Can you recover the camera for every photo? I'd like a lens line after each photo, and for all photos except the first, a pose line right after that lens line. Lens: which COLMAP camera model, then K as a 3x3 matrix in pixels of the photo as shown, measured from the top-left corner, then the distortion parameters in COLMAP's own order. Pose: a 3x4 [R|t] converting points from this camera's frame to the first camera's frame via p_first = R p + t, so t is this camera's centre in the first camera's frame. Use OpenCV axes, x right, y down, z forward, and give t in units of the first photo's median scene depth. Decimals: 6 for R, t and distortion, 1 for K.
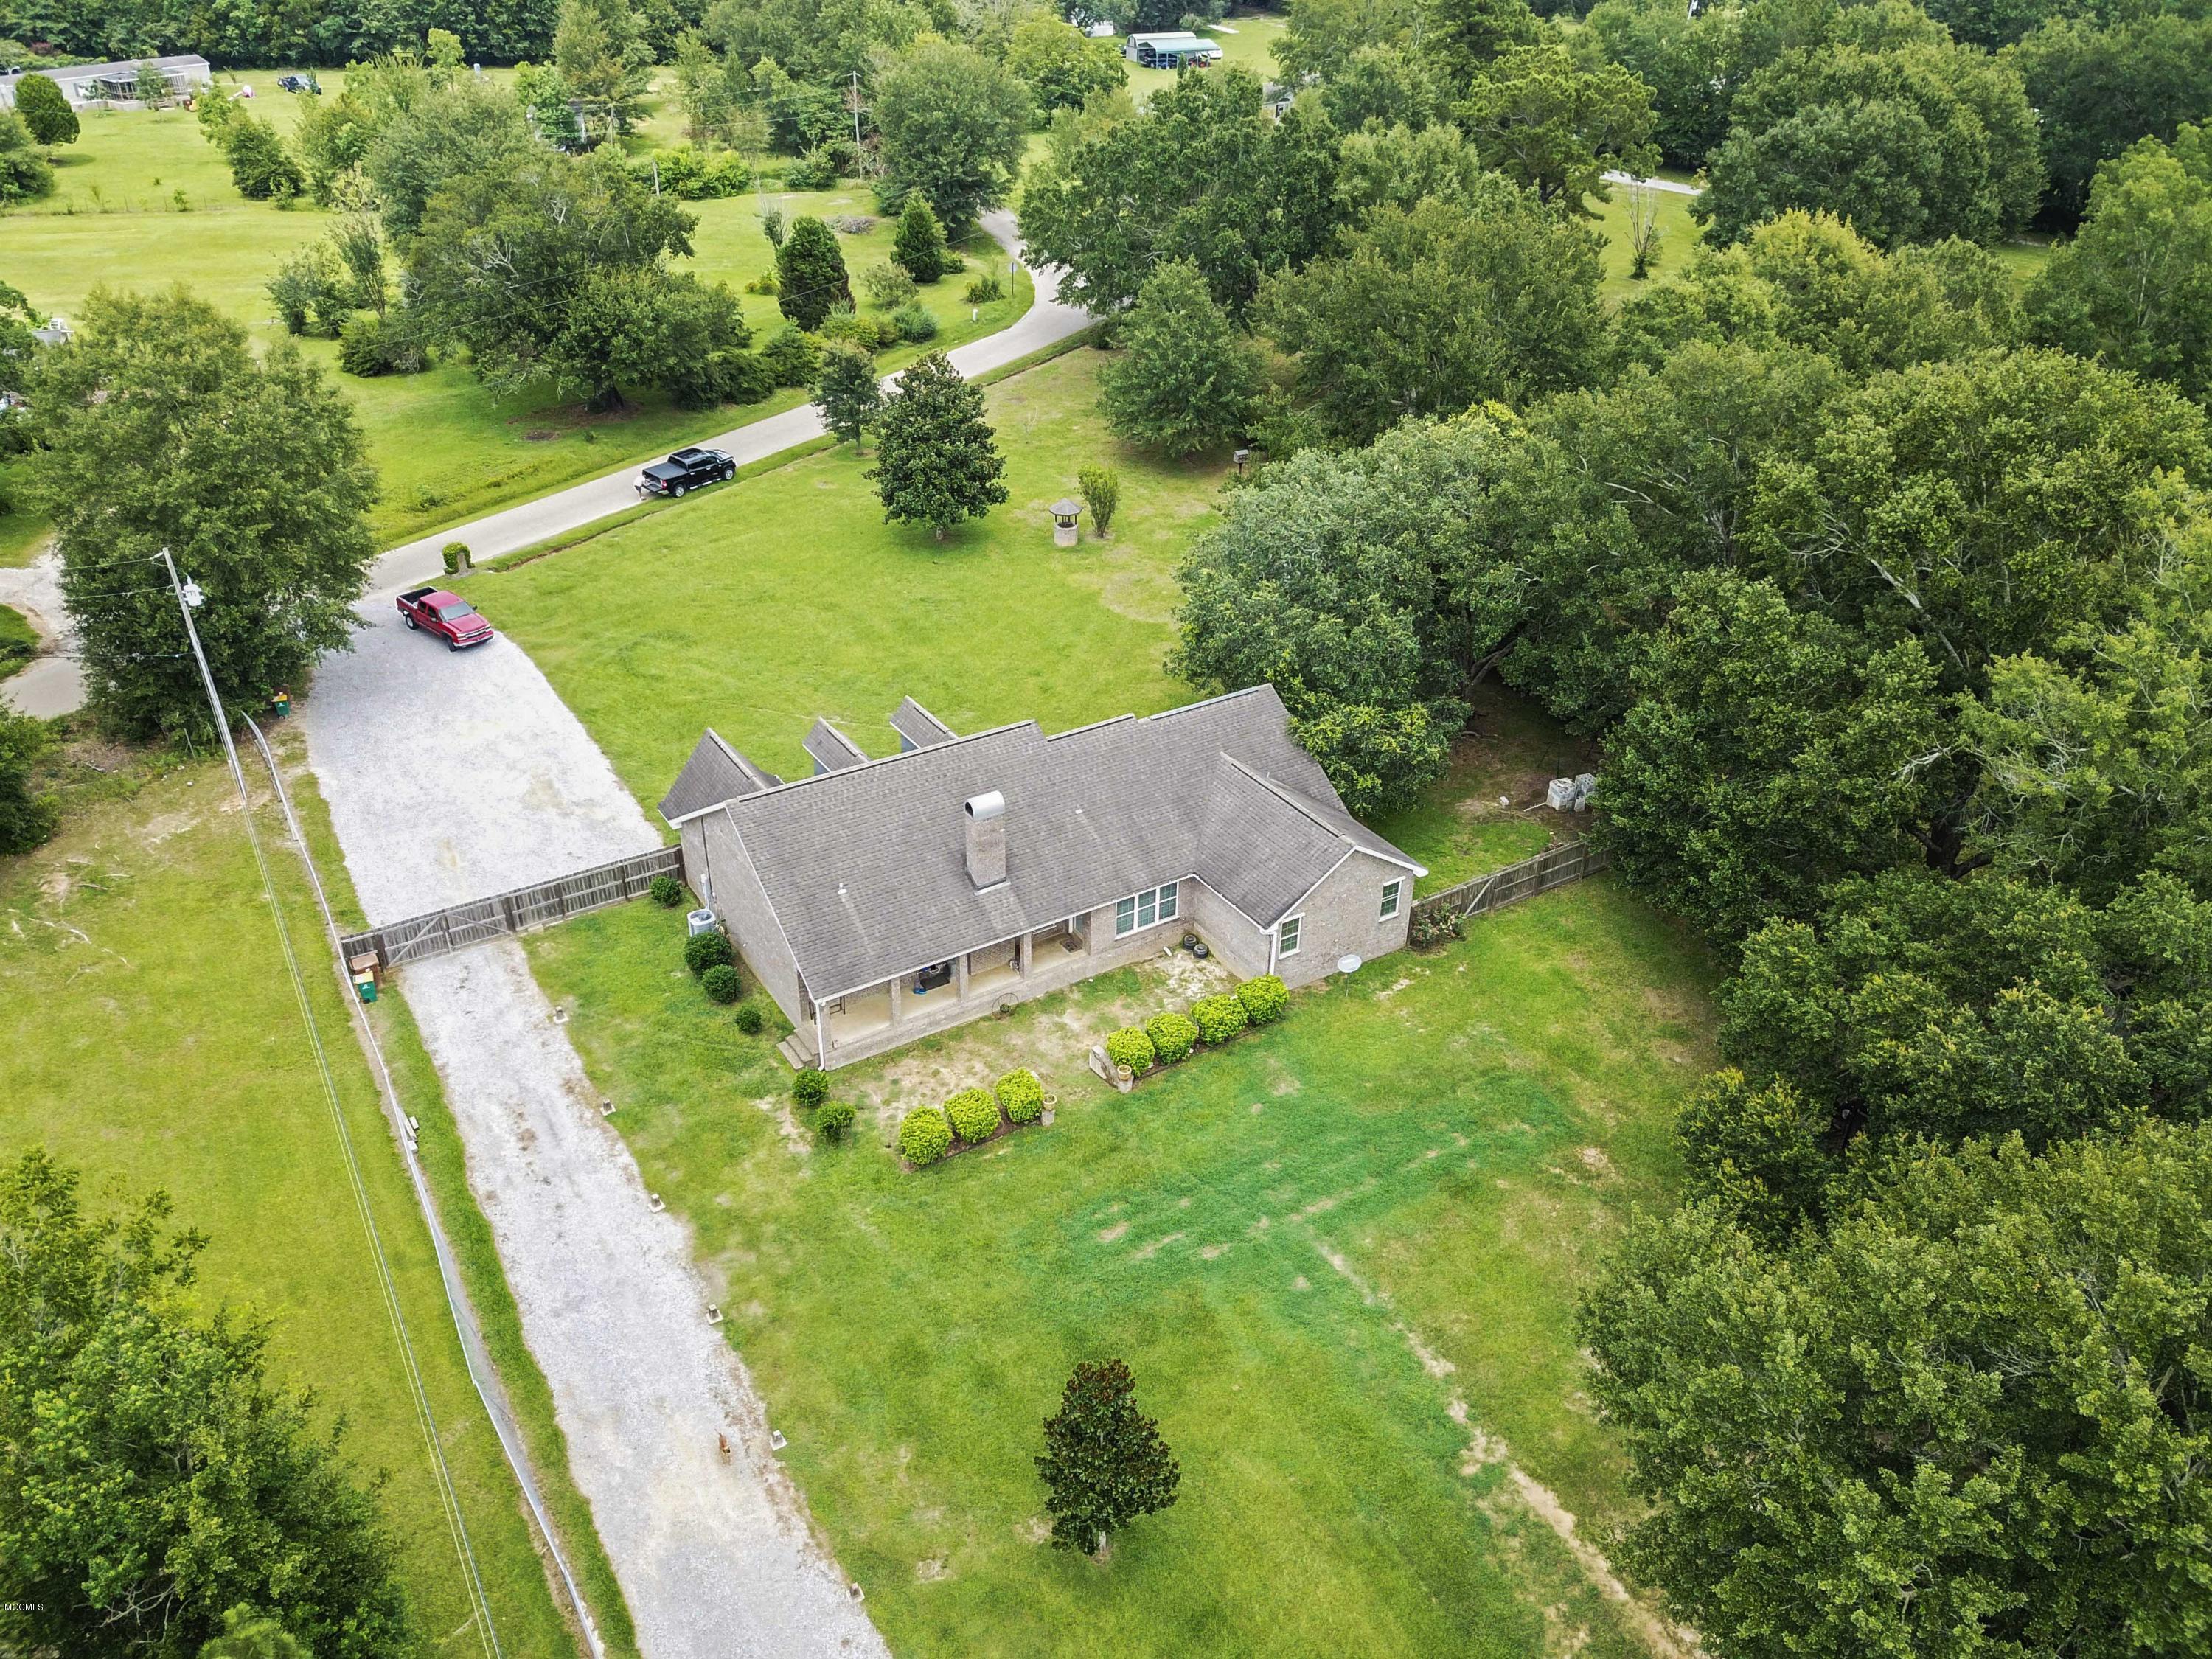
lens RADIAL K [[1680.1, 0, 1106.0], [0, 1680.1, 829.5], [0, 0, 1]] dist [0.034991, -0.003088]
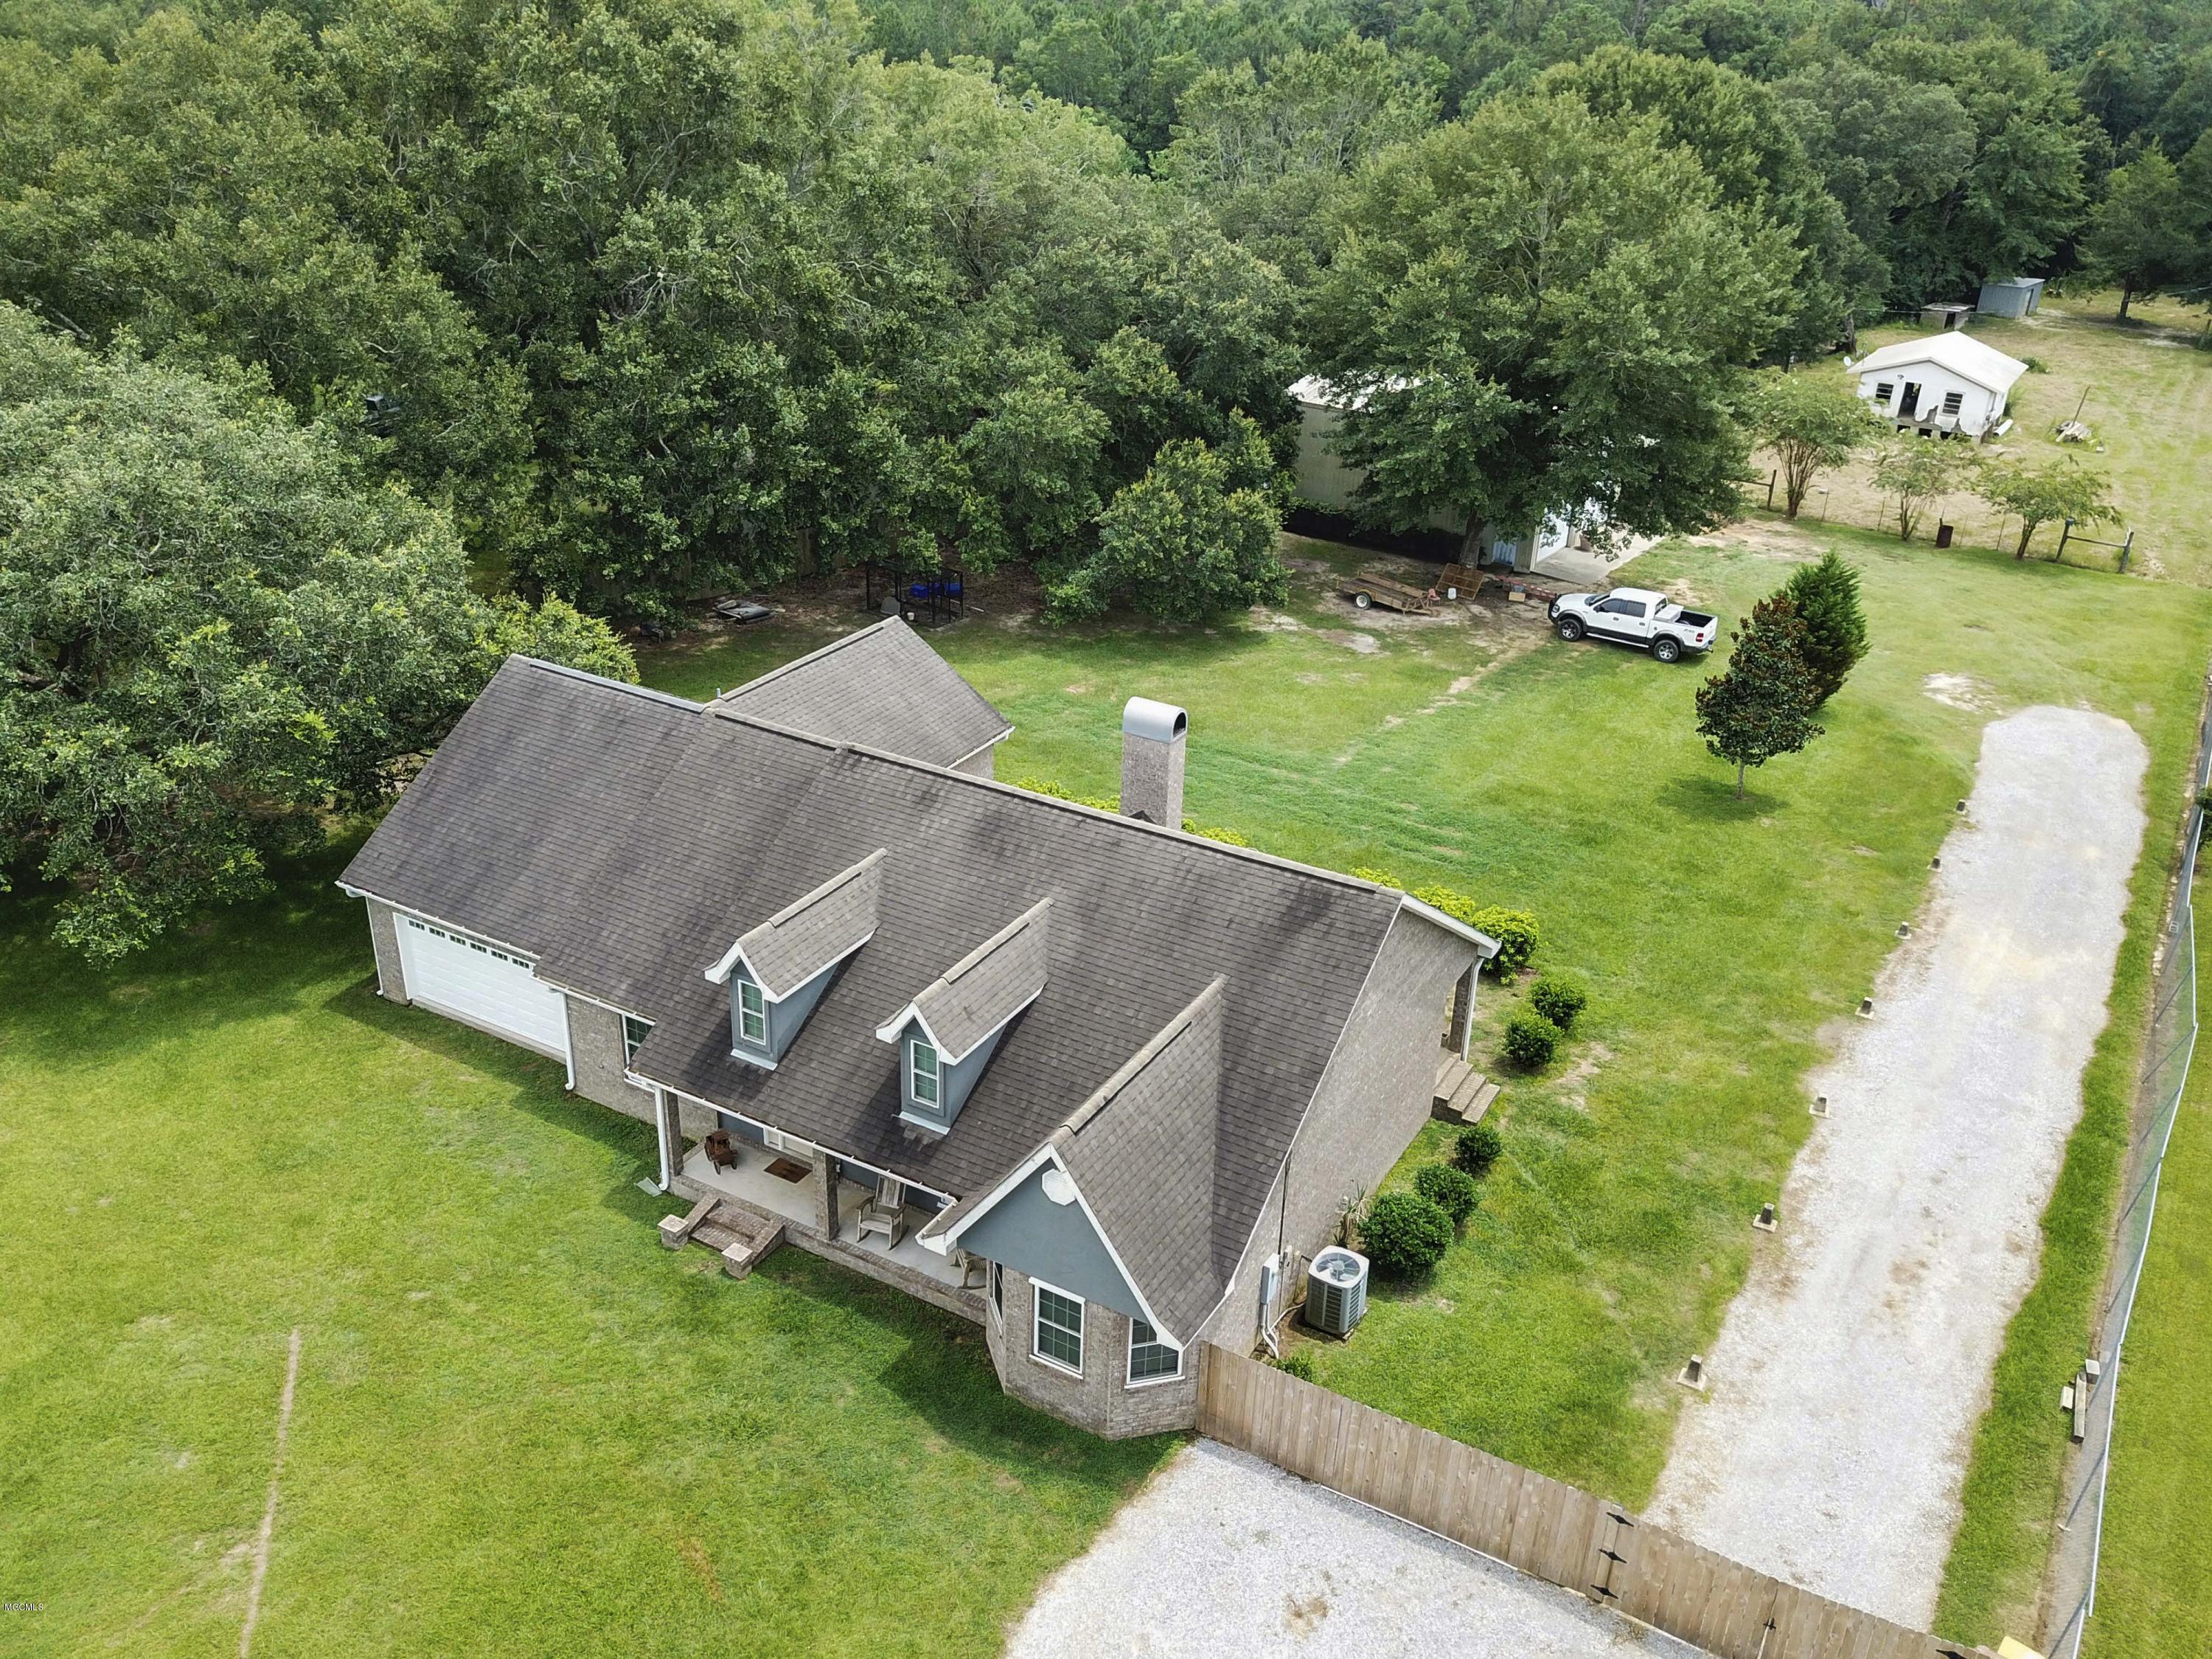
lens RADIAL K [[1763.0, 0, 1106.0], [0, 1763.0, 829.5], [0, 0, 1]] dist [0.021105, 0.001412]
pose [[-0.450904, -0.410896, 0.792370, -0.511256], [0.442532, 0.668033, 0.598245, -0.334482], [-0.775146, 0.620400, -0.119384, 0.944540]]
